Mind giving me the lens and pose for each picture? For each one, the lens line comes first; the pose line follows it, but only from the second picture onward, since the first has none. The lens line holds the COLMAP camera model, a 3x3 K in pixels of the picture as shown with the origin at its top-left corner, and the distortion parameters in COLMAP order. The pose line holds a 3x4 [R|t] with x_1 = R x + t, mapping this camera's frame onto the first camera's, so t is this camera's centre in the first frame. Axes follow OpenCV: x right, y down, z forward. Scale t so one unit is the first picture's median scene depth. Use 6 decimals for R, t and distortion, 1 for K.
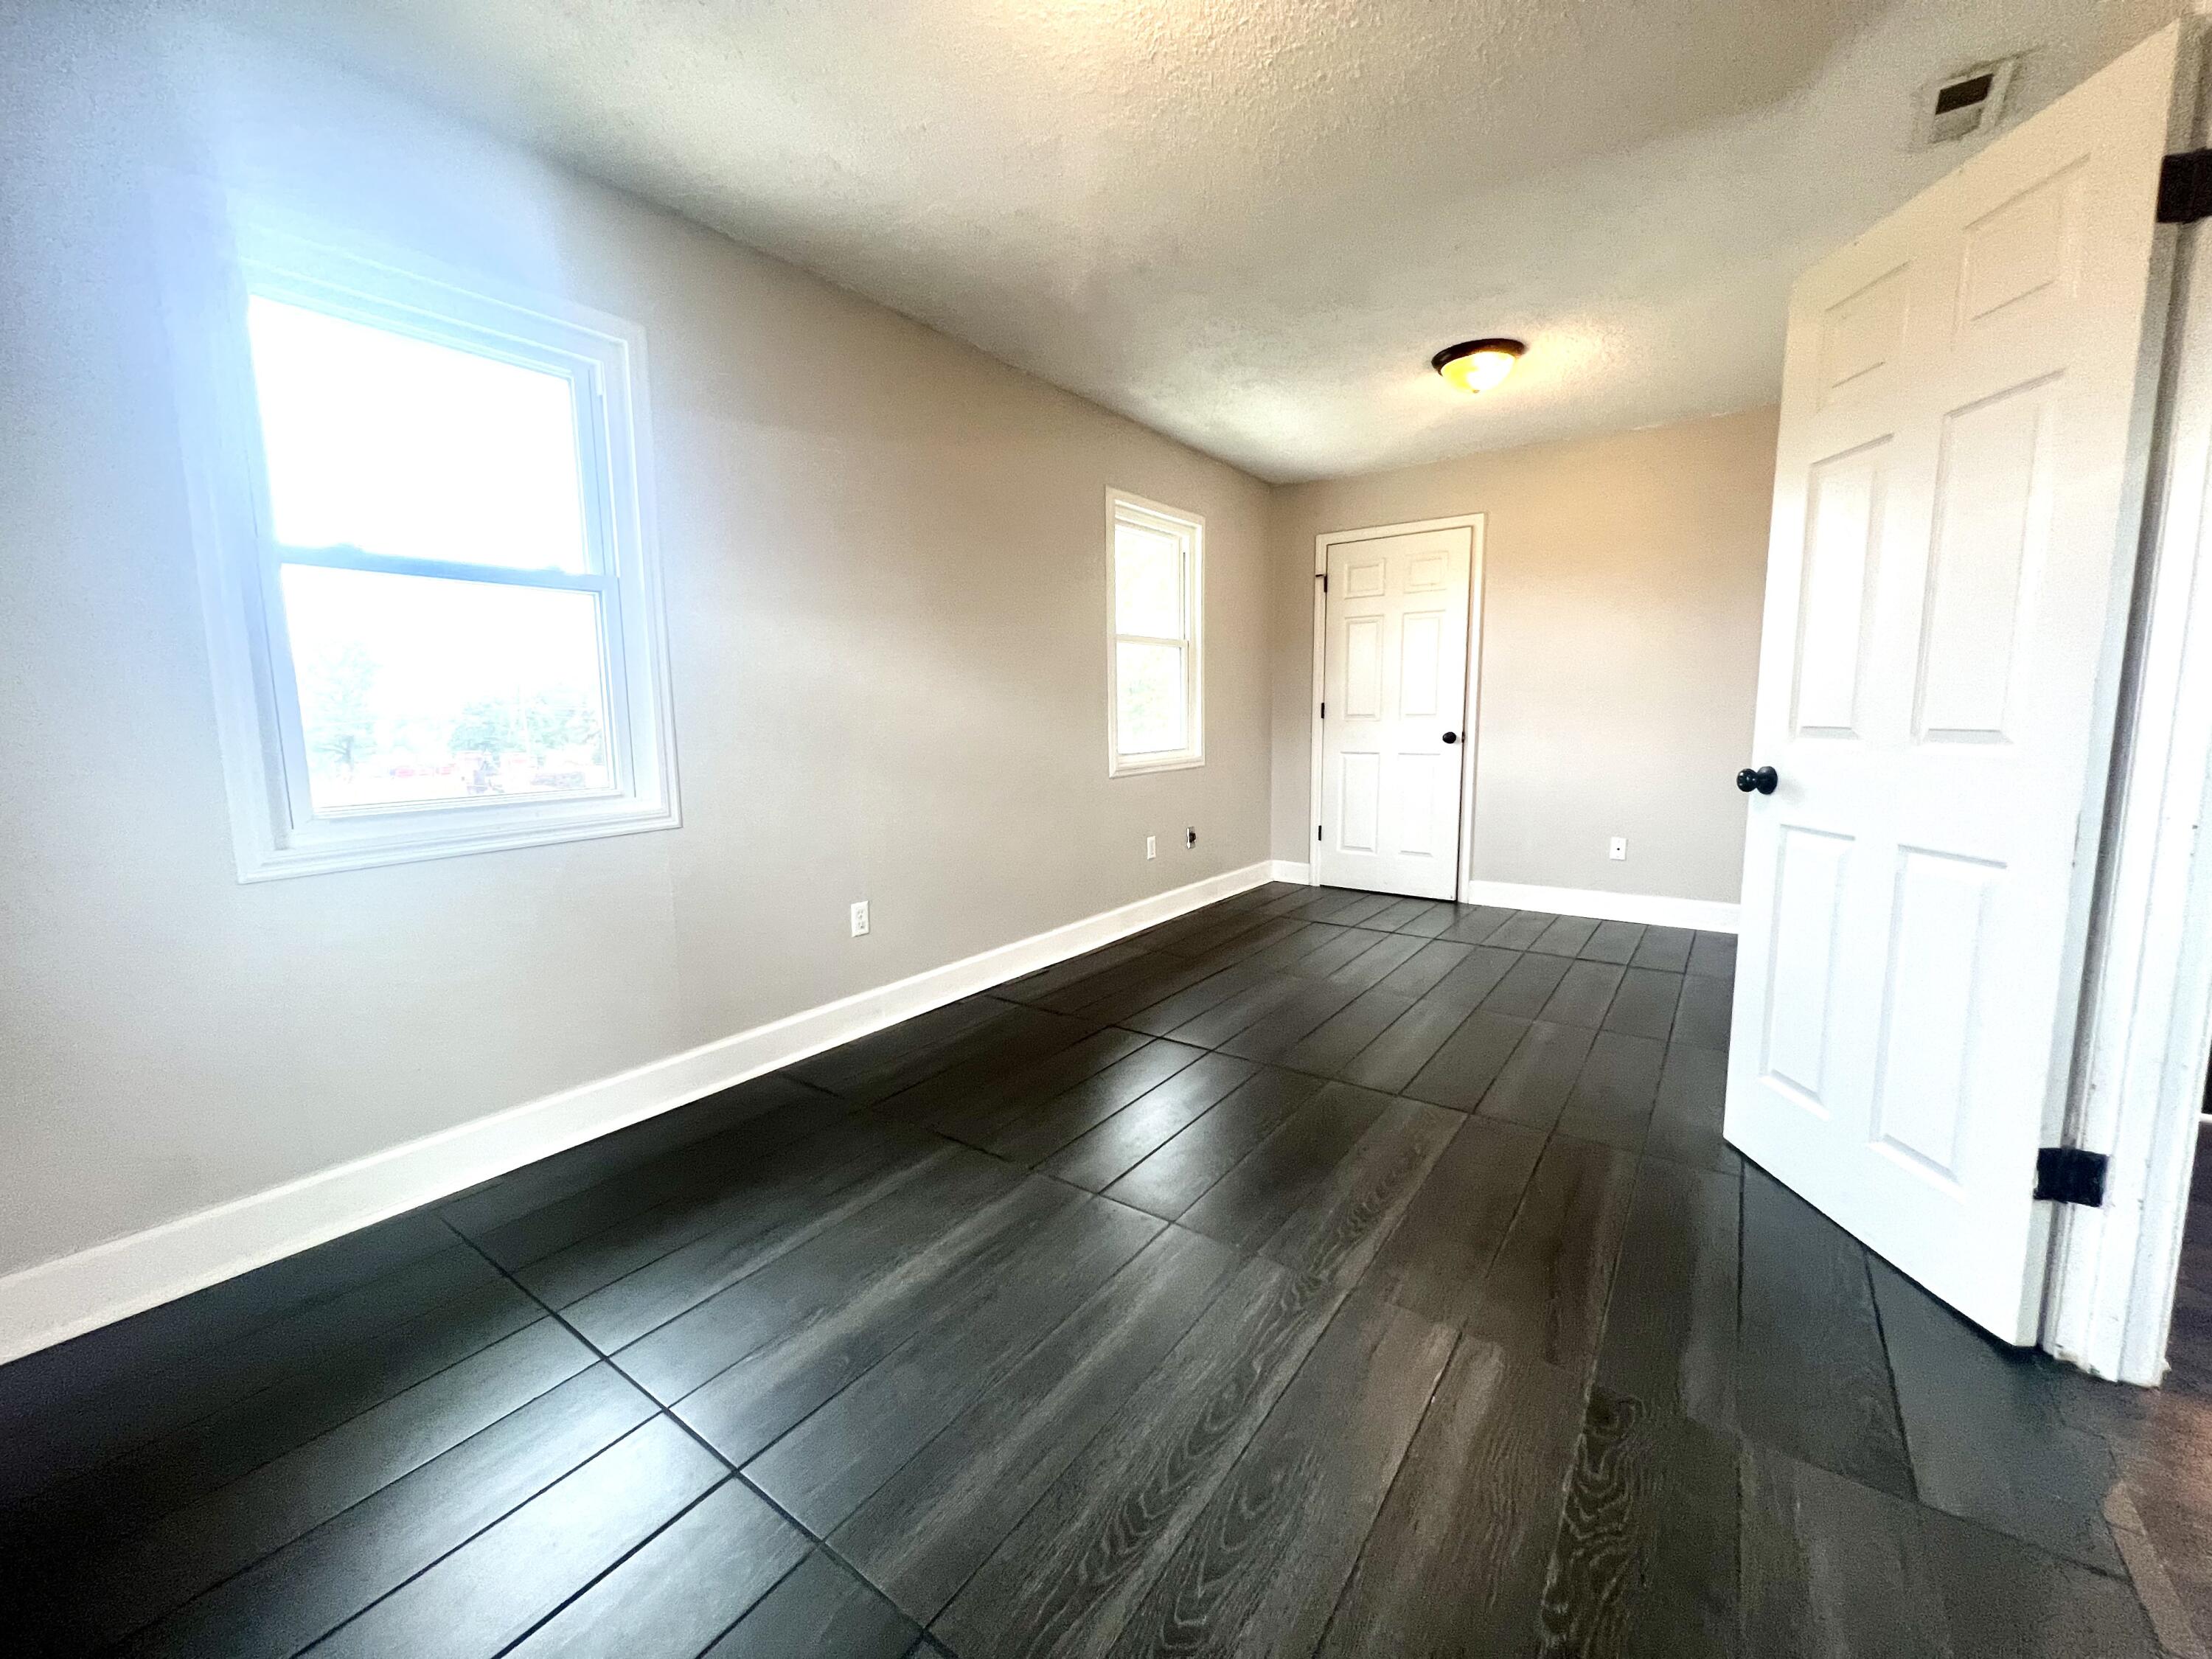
lens RADIAL K [[892.1, 0, 1101.0], [0, 892.1, 823.5], [0, 0, 1]] dist [0.002127, 0.000258]
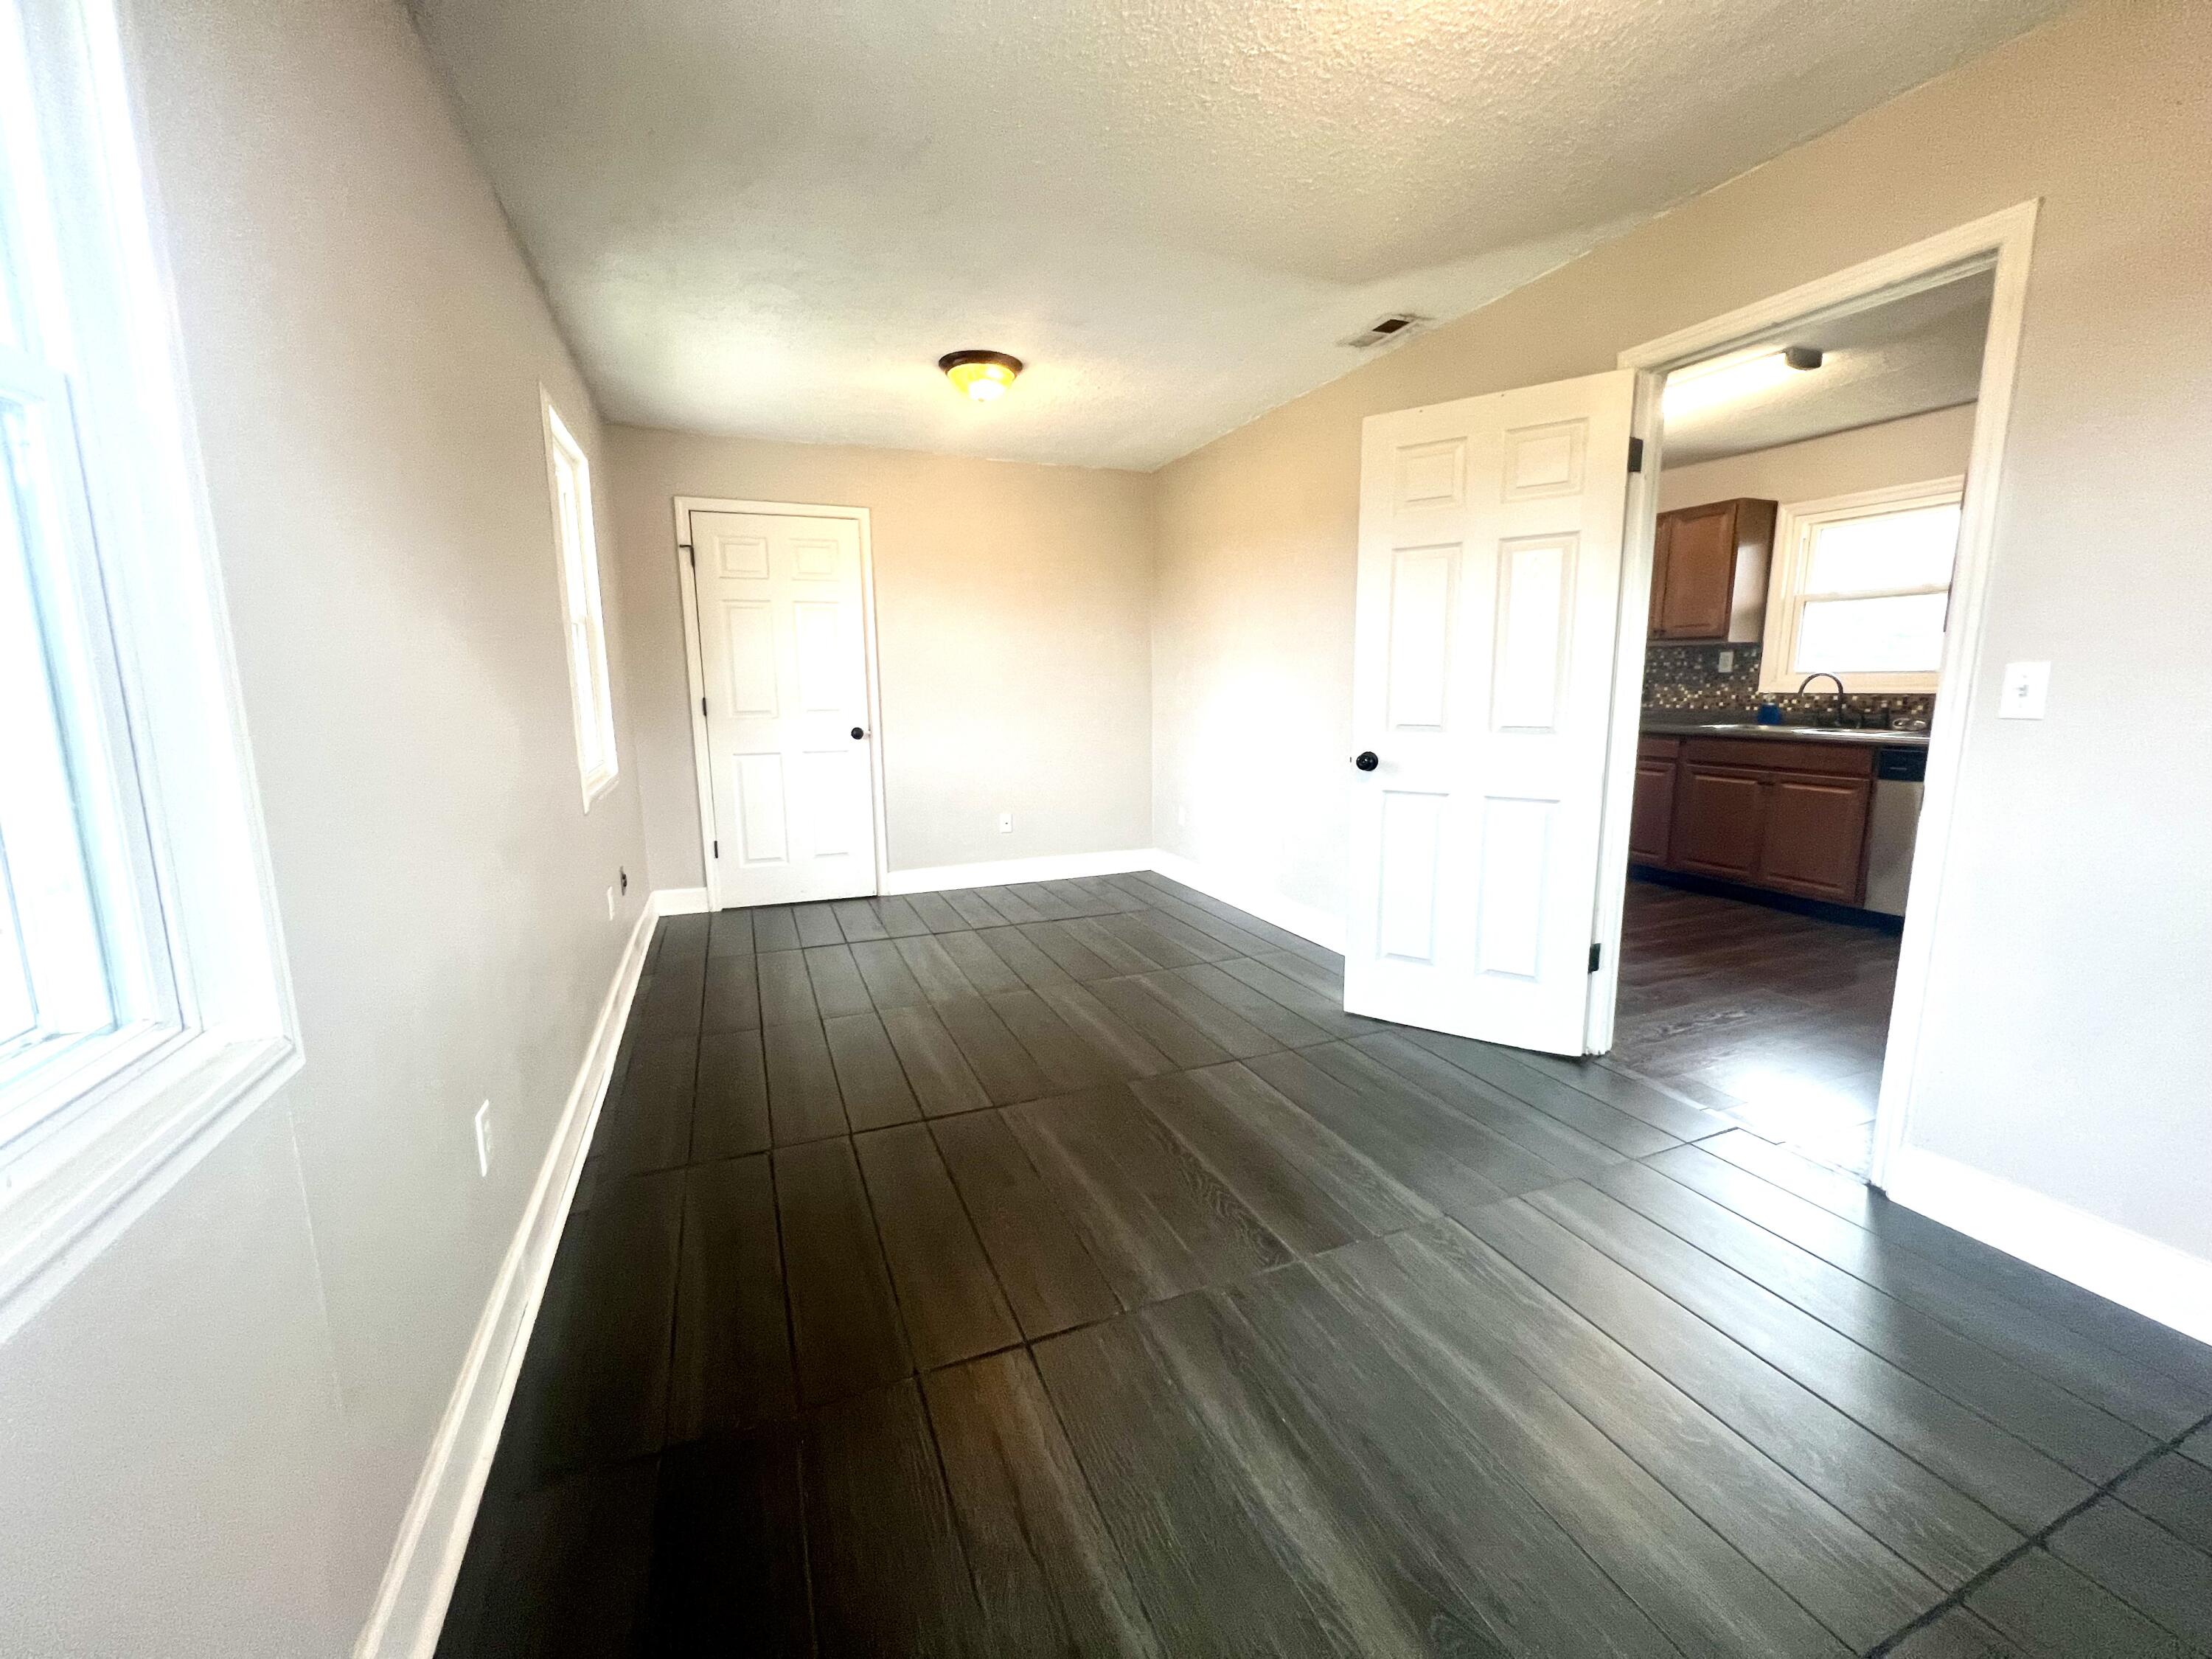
lens RADIAL K [[892.1, 0, 1101.1], [0, 892.1, 824.2], [0, 0, 1]] dist [0.002127, 0.000258]
pose [[0.528397, -0.130060, 0.838976, -0.320928], [0.110645, 0.990318, 0.083836, -0.051886], [-0.841756, 0.048530, 0.537672, 0.261095]]
